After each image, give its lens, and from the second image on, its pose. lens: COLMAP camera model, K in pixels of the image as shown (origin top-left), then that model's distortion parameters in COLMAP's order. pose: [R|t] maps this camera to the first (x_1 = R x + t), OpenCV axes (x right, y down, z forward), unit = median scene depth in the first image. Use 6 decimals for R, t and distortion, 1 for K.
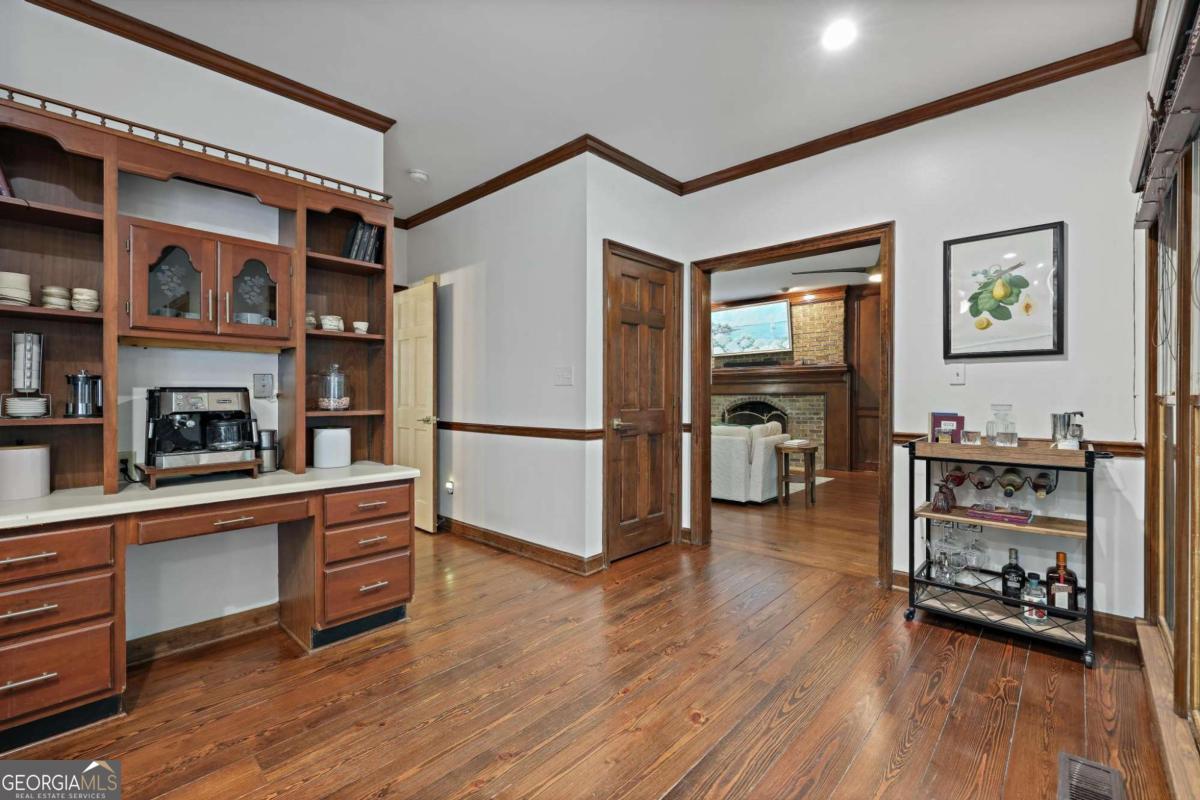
lens RADIAL K [[523.5, 0, 601.3], [0, 523.5, 395.6], [0, 0, 1]] dist [-0.001018, -0.000103]
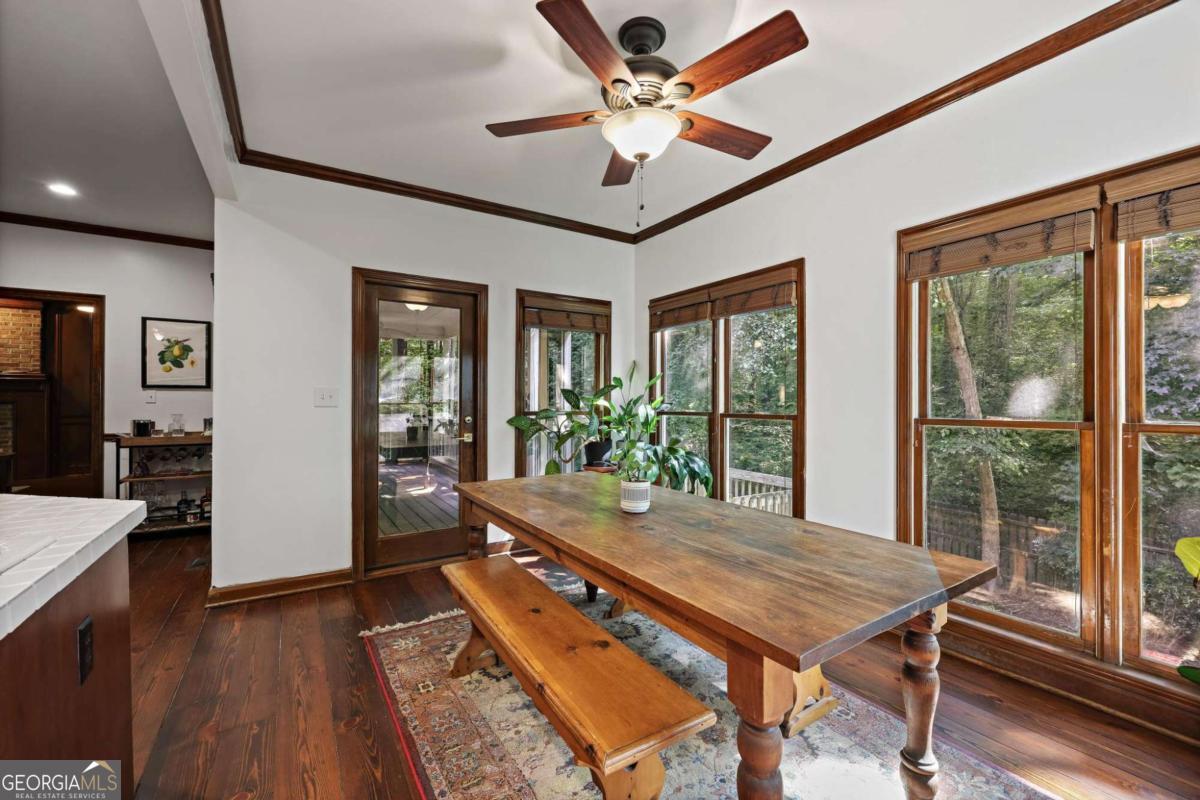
lens RADIAL K [[496.0, 0, 602.0], [0, 496.0, 398.3], [0, 0, 1]] dist [0.003504, 0.000538]
pose [[0.268202, 0.000390, 0.963363, -0.179227], [-0.002154, 0.999998, 0.000195, -0.014430], [-0.963360, -0.002128, 0.268202, -0.312943]]
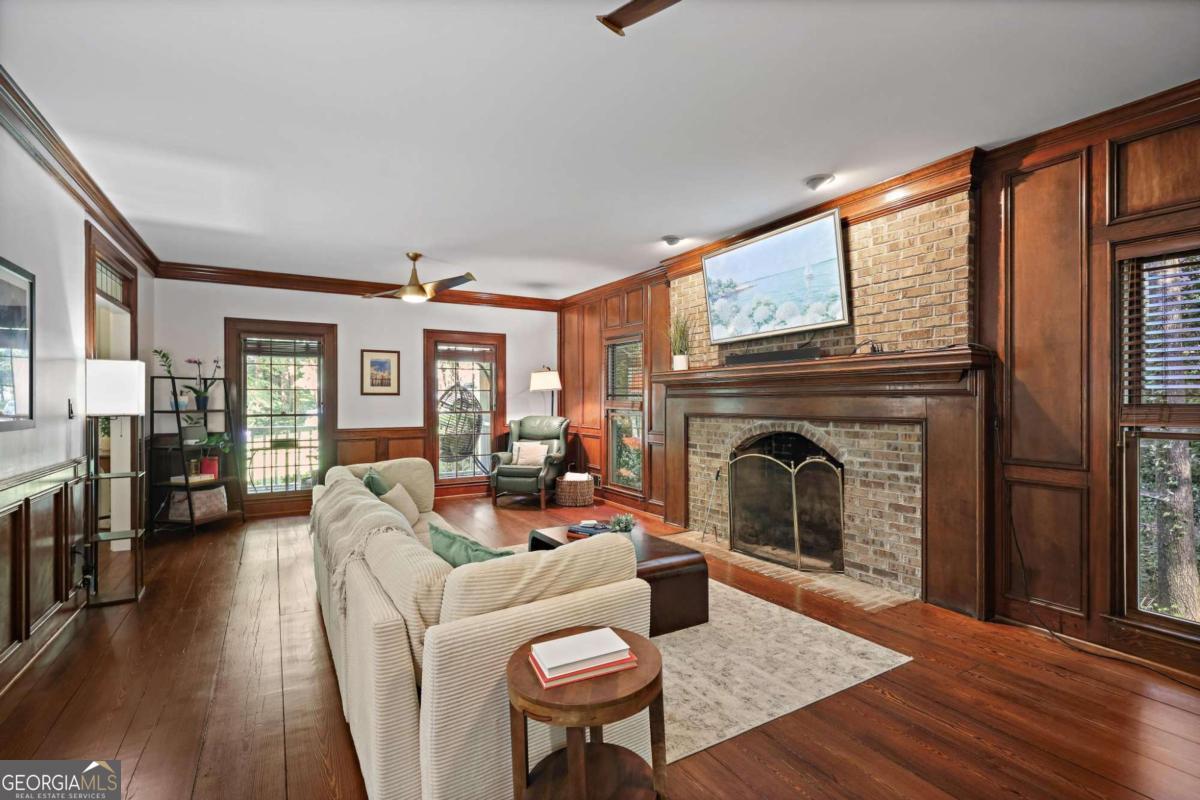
lens RADIAL K [[561.3, 0, 598.8], [0, 561.3, 399.1], [0, 0, 1]] dist [0.000061, -0.000041]
pose [[0.953345, -0.003184, -0.301867, 0.326554], [0.002173, 0.999991, -0.003684, -0.020913], [0.301876, 0.002856, 0.953343, 0.509778]]
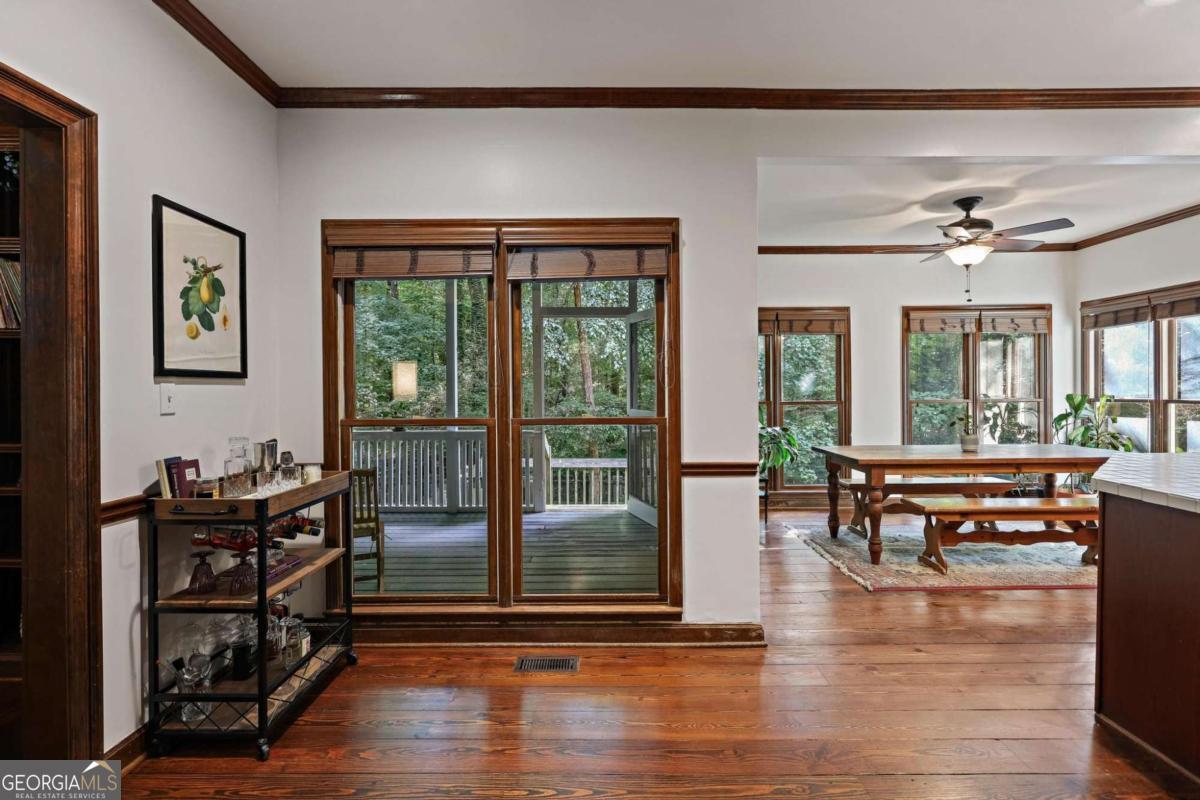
lens RADIAL K [[523.5, 0, 603.5], [0, 523.5, 396.1], [0, 0, 1]] dist [-0.001018, -0.000103]
pose [[-0.669331, 0.000475, 0.742964, -0.074186], [0.019499, 0.999667, 0.016928, -0.016773], [-0.742709, 0.025817, -0.669117, 0.382045]]
